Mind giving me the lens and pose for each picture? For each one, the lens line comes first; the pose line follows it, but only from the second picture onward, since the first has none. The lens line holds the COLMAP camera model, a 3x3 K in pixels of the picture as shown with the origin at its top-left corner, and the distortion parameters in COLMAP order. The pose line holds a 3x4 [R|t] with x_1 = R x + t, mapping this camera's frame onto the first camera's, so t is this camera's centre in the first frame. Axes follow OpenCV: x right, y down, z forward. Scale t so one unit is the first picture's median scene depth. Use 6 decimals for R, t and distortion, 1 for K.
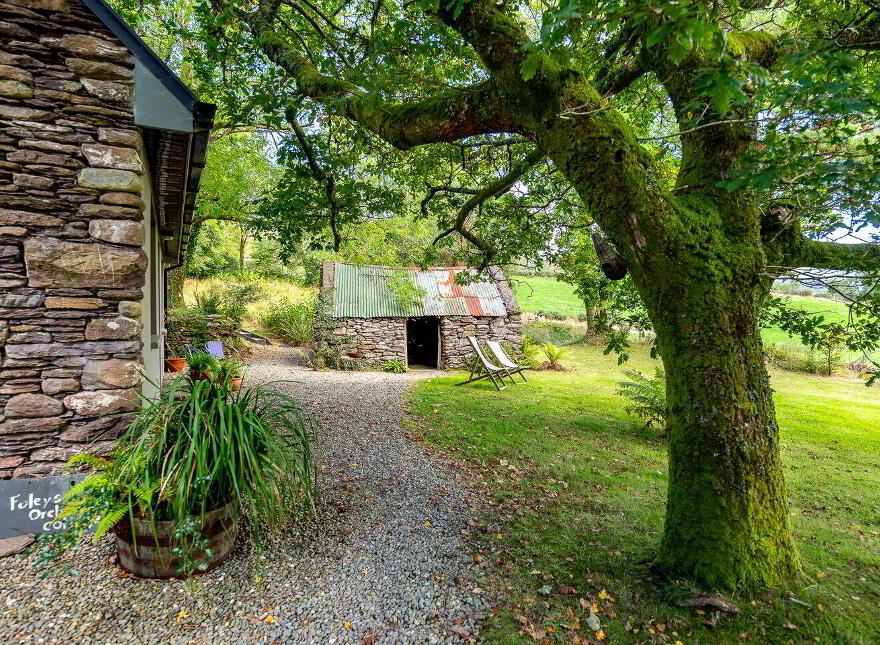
lens RADIAL K [[479.3, 0, 443.5], [0, 479.3, 325.0], [0, 0, 1]] dist [-0.007858, -0.003593]
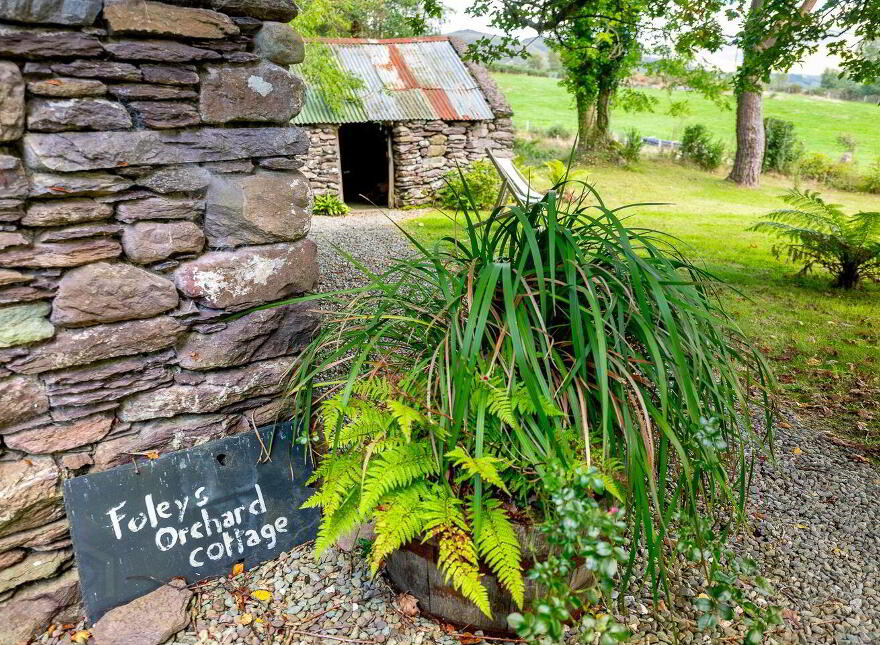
lens RADIAL K [[688.6, 0, 437.1], [0, 688.6, 323.7], [0, 0, 1]] dist [0.012485, -0.007969]
pose [[0.979836, -0.071991, 0.186383, -0.691800], [0.022879, 0.967123, 0.253277, 0.053016], [-0.198489, -0.243905, 0.949269, 0.382553]]
